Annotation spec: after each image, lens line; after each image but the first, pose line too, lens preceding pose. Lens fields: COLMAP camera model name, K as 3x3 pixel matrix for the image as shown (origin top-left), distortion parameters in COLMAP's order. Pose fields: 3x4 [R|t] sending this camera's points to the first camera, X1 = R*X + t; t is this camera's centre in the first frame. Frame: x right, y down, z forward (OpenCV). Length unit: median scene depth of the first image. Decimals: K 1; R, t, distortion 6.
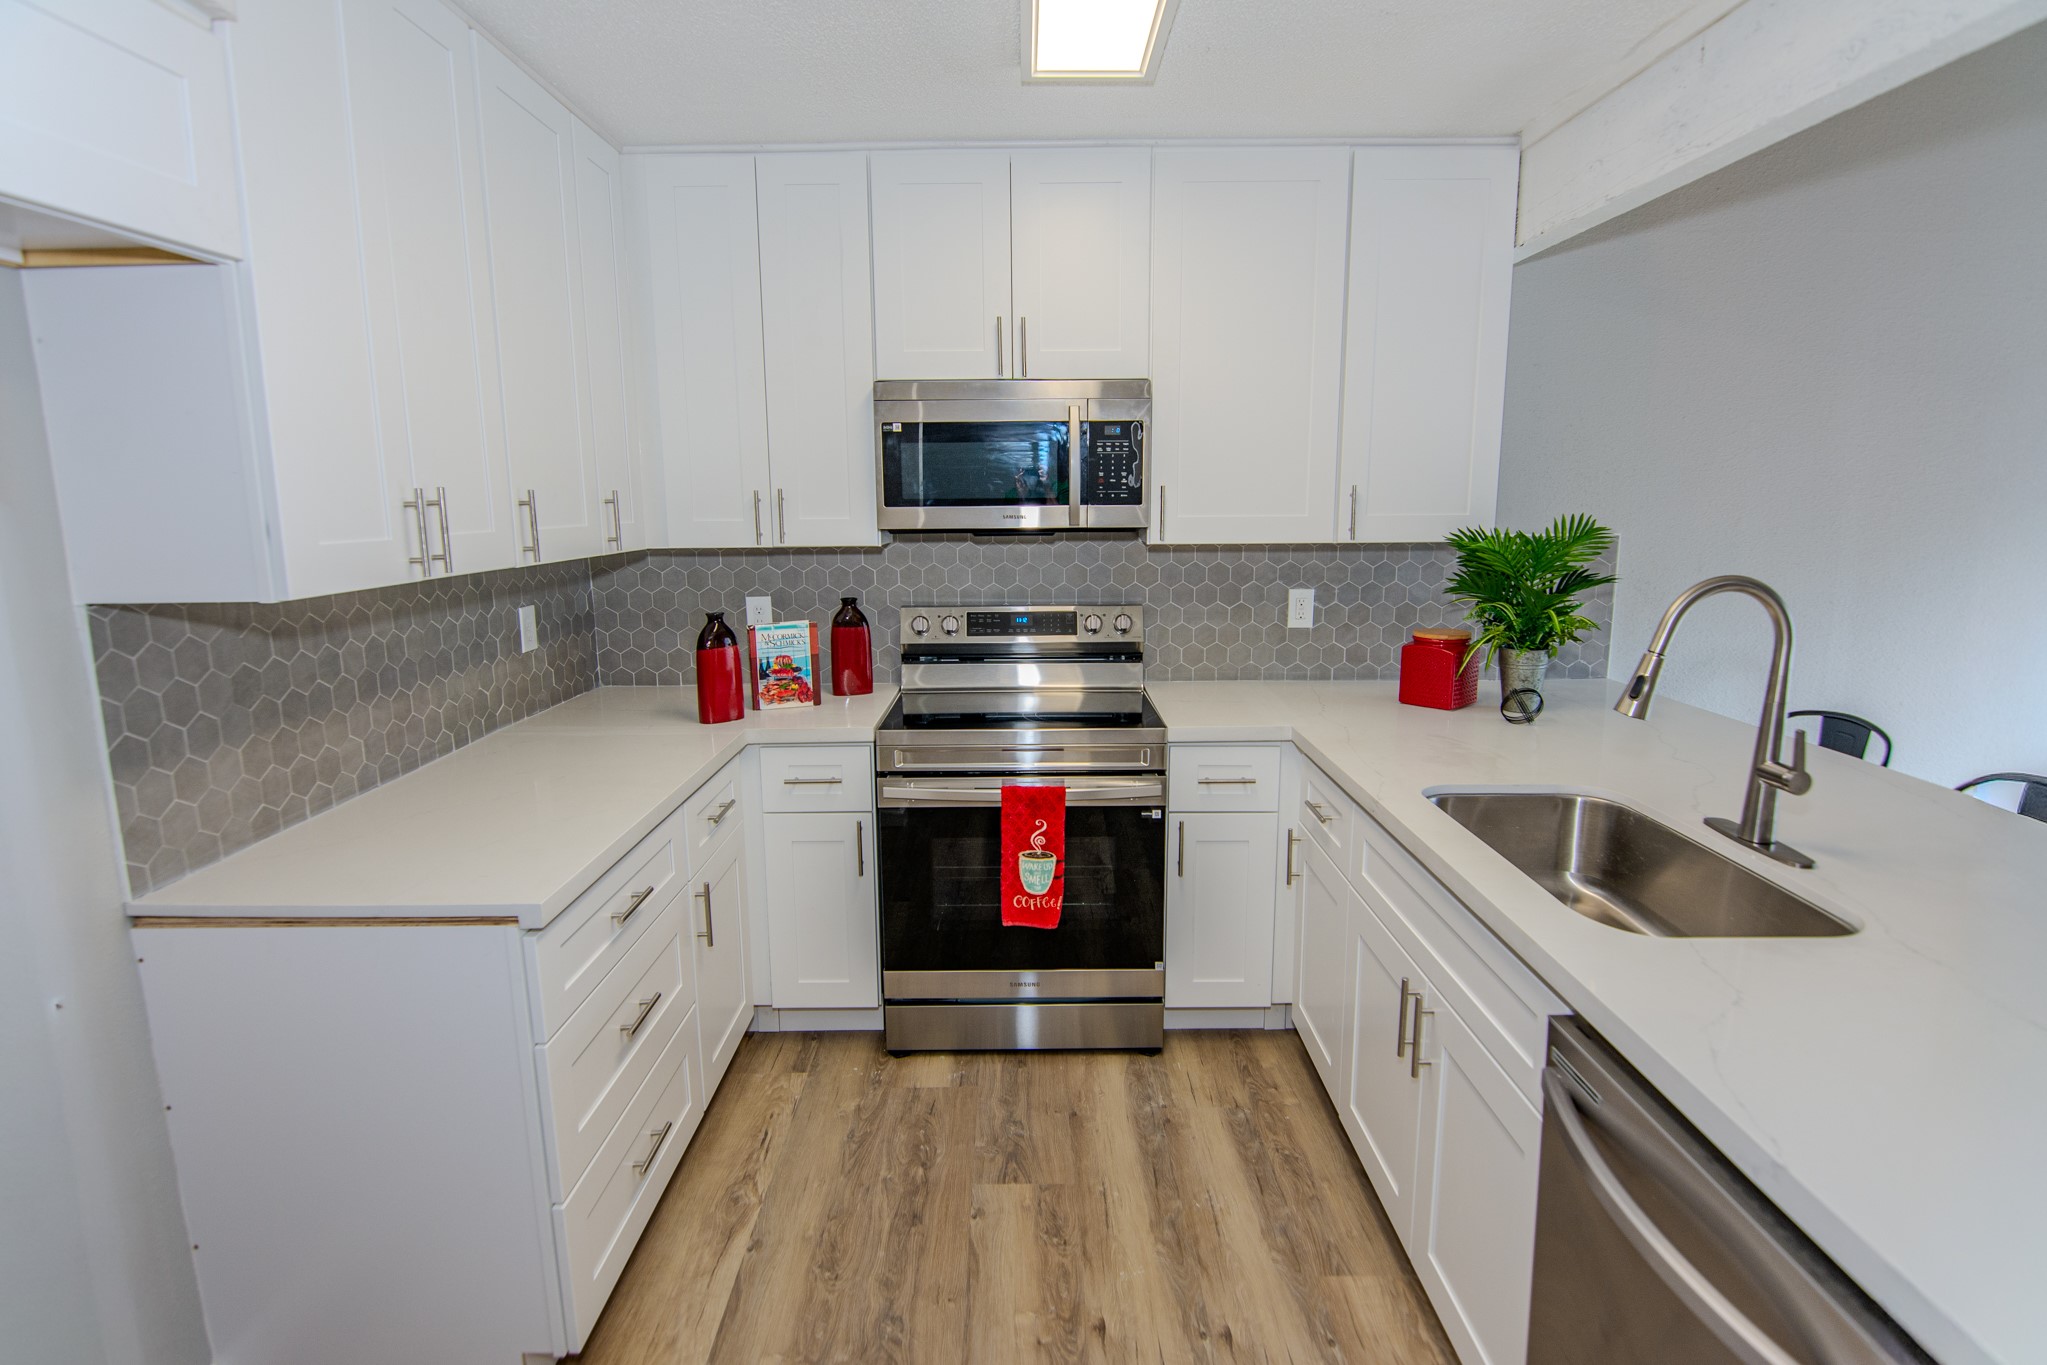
lens RADIAL K [[1044.1, 0, 1025.2], [0, 1044.1, 673.6], [0, 0, 1]] dist [0.001287, -0.019268]
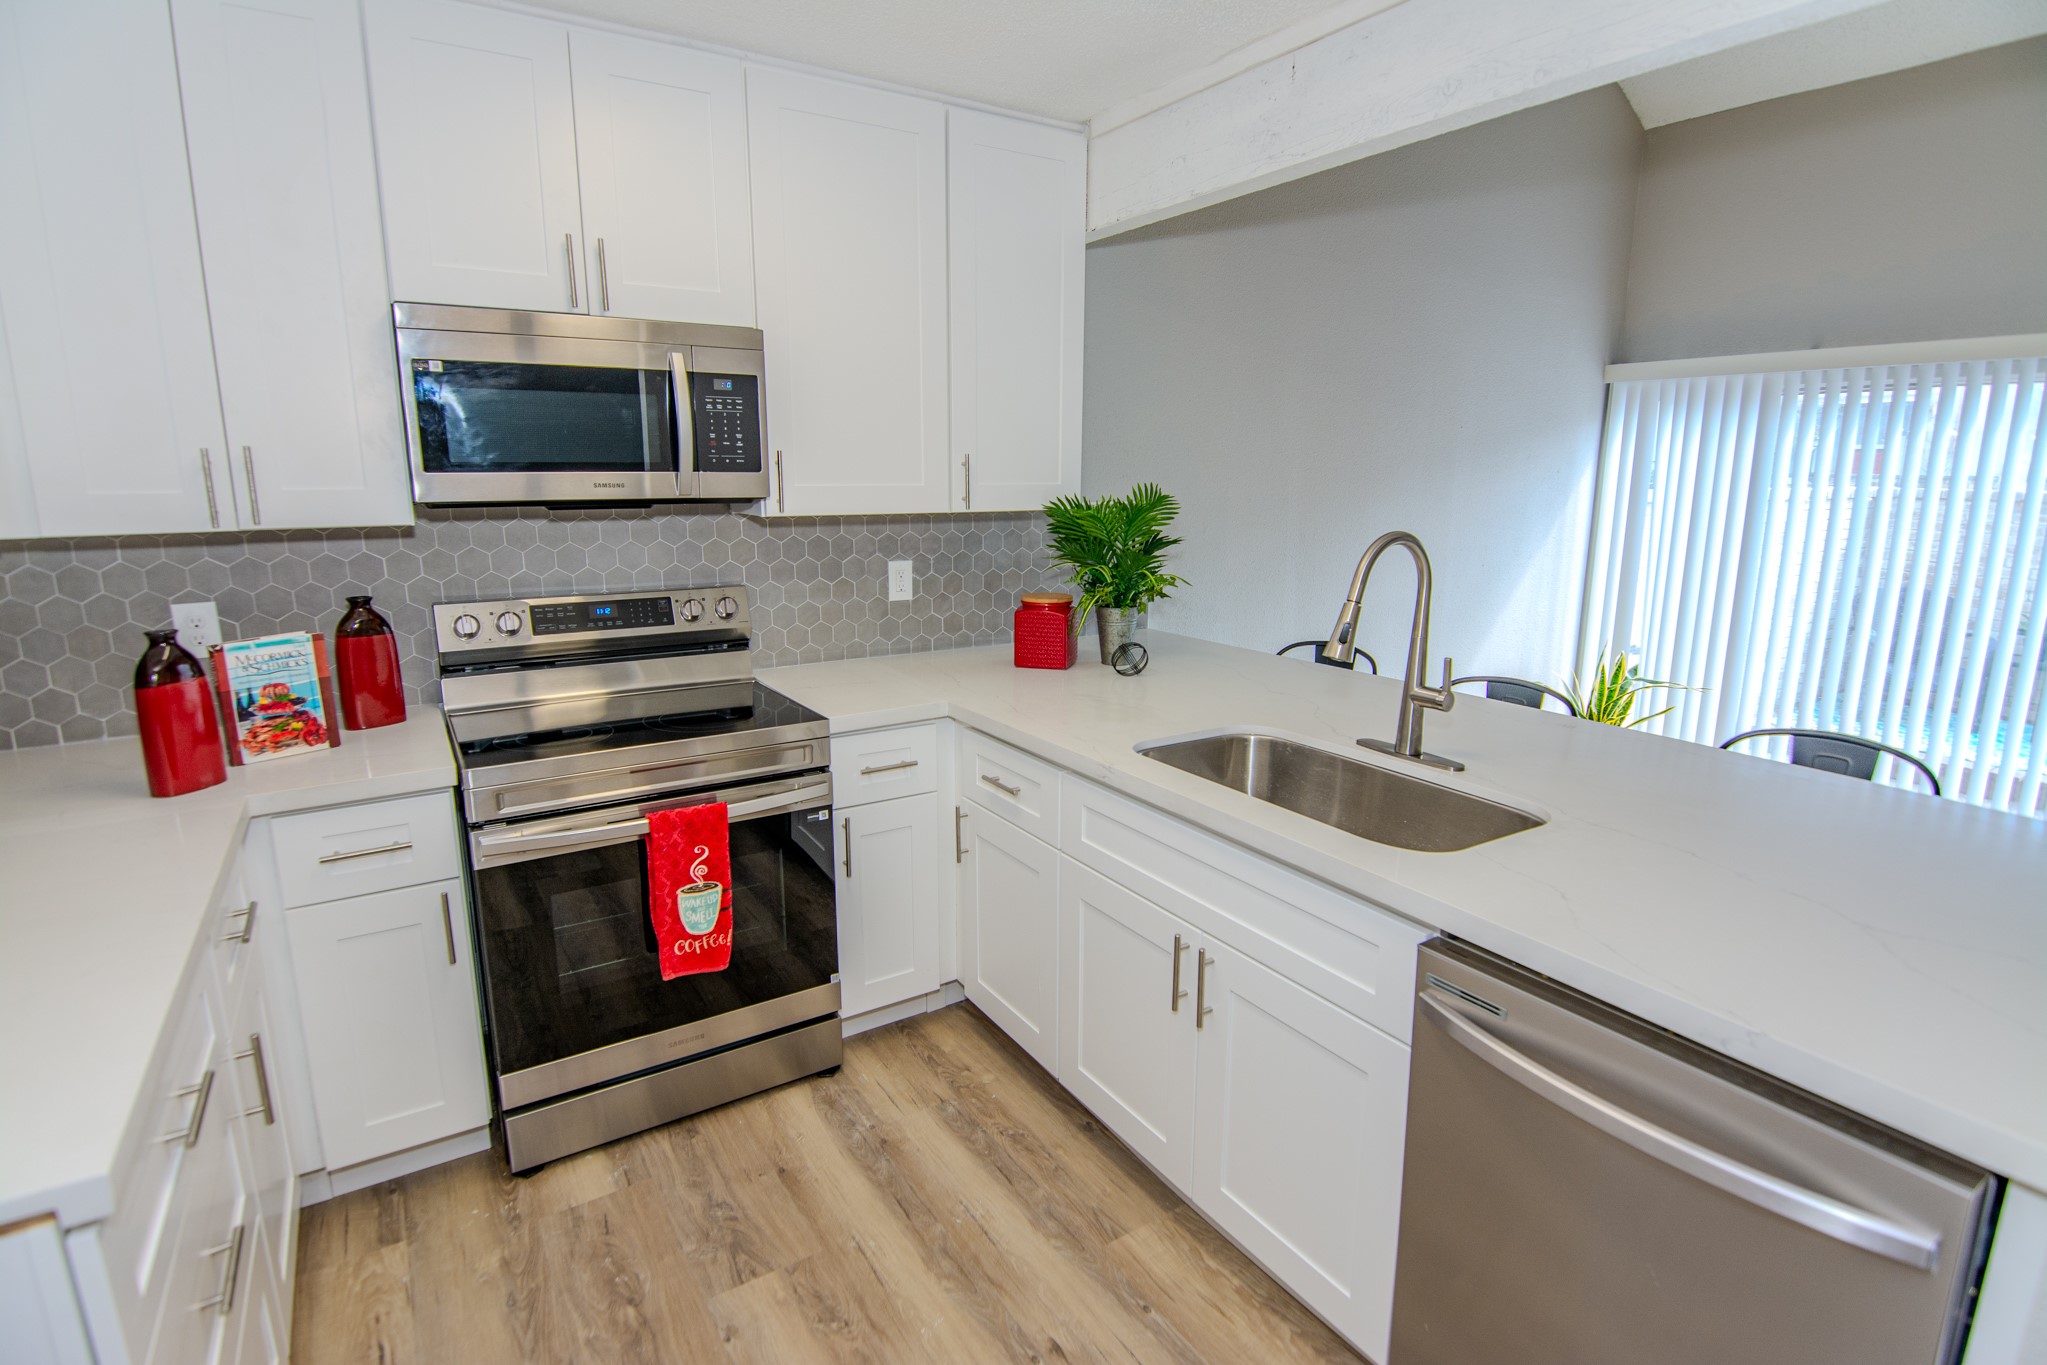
lens RADIAL K [[1005.4, 0, 1032.4], [0, 1005.4, 673.4], [0, 0, 1]] dist [-0.000974, -0.017727]
pose [[0.839600, -0.098849, 0.534135, -0.170971], [0.083375, 0.995102, 0.053101, -0.018446], [-0.536768, -0.000050, 0.843730, 0.163619]]
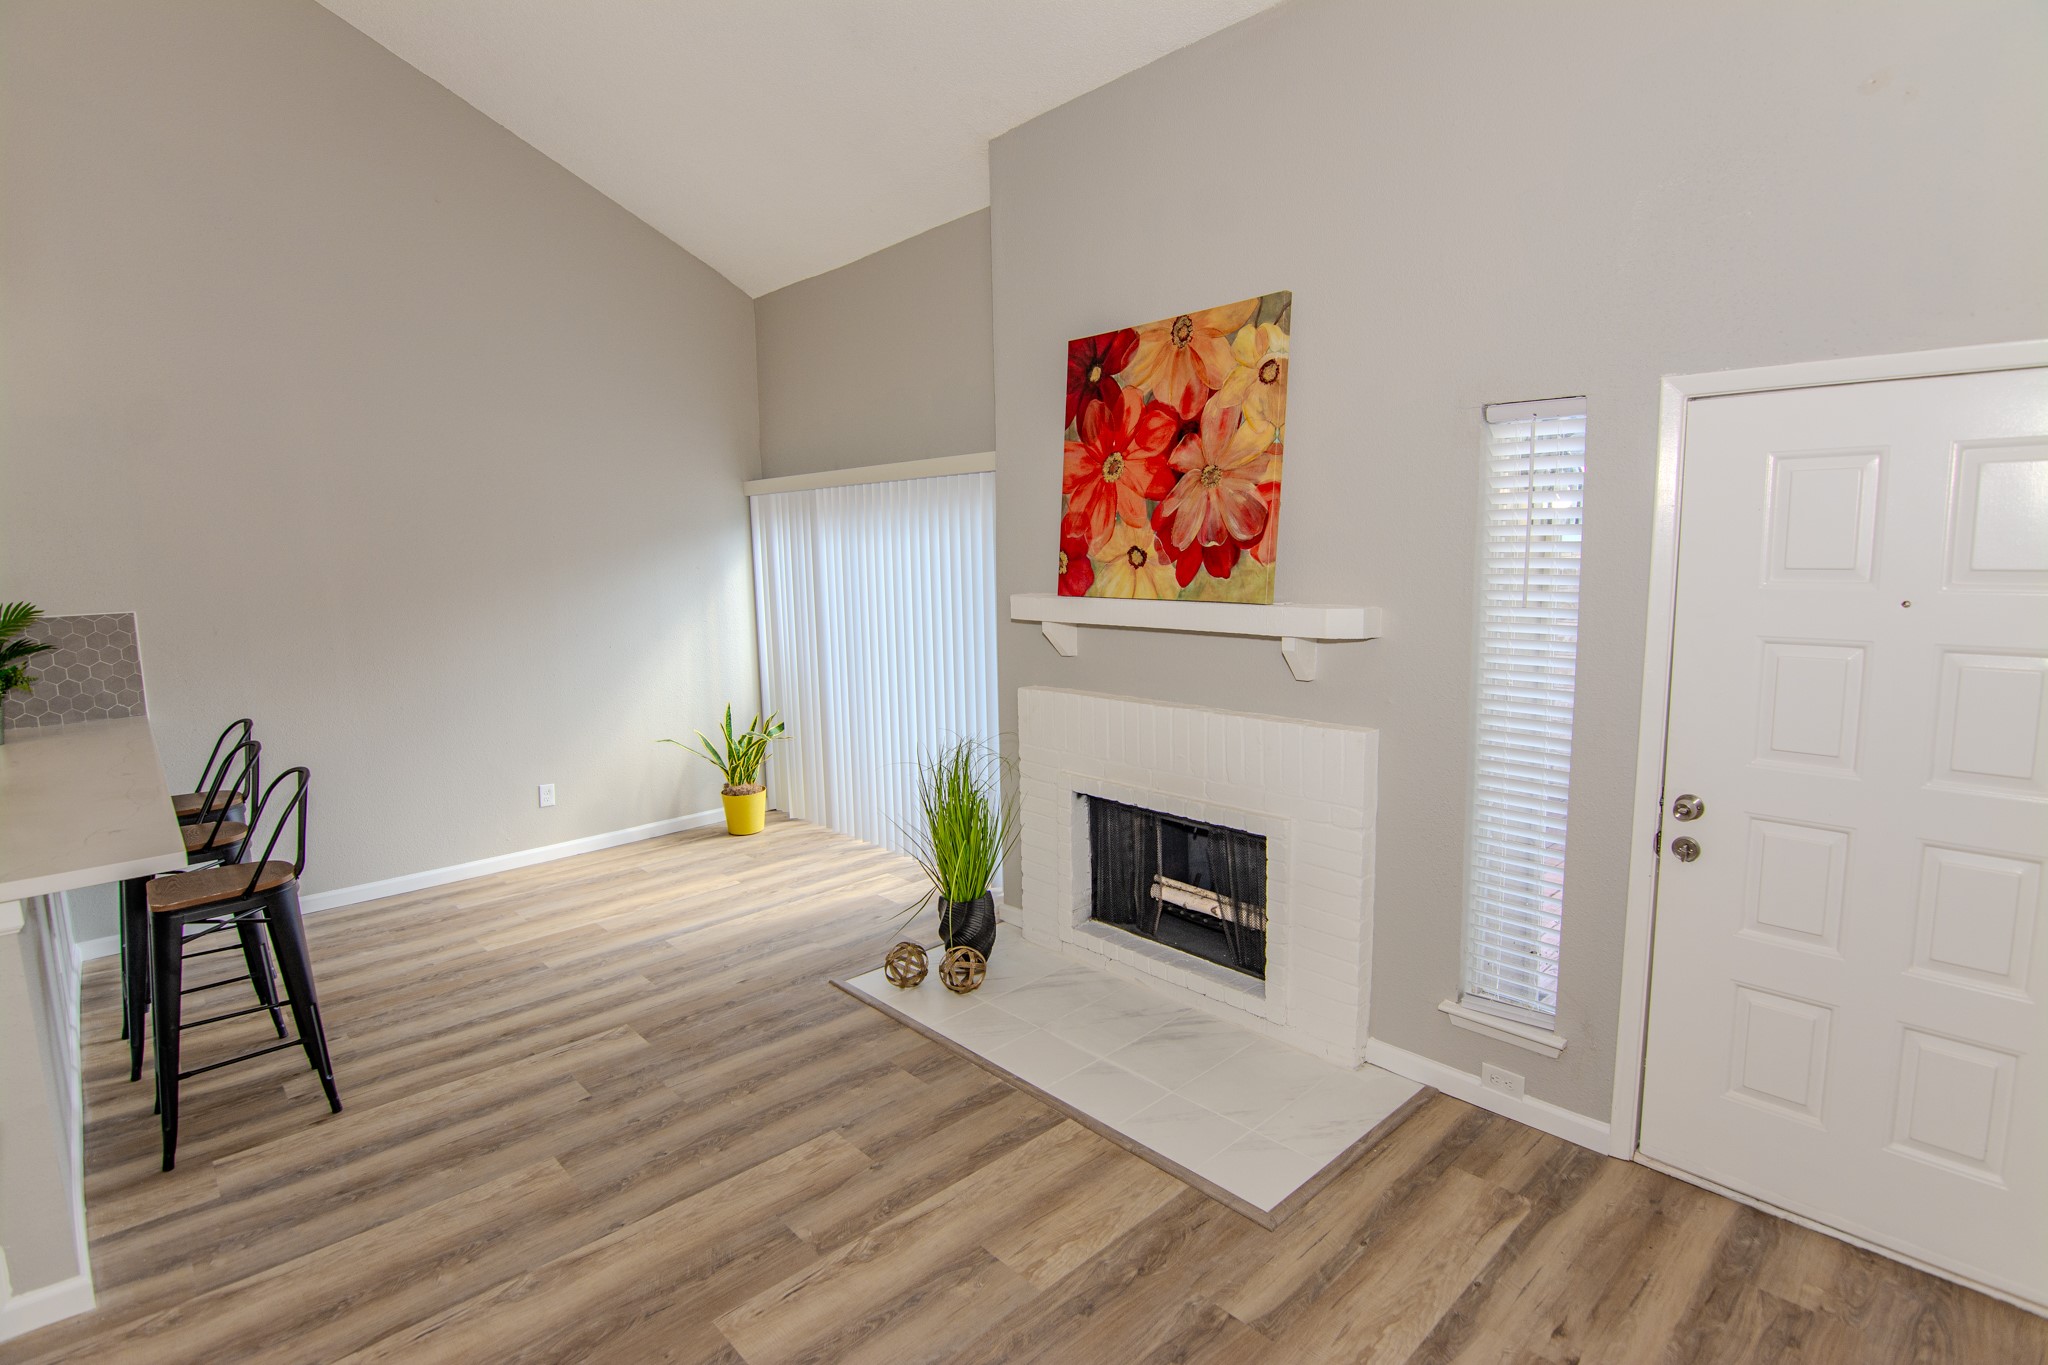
lens RADIAL K [[996.7, 0, 1028.0], [0, 996.7, 673.4], [0, 0, 1]] dist [-0.001844, -0.011889]
pose [[0.727623, -0.094553, 0.679430, 0.624977], [0.132841, 0.991128, -0.004333, 0.133444], [-0.672992, 0.093409, 0.733728, -0.912074]]
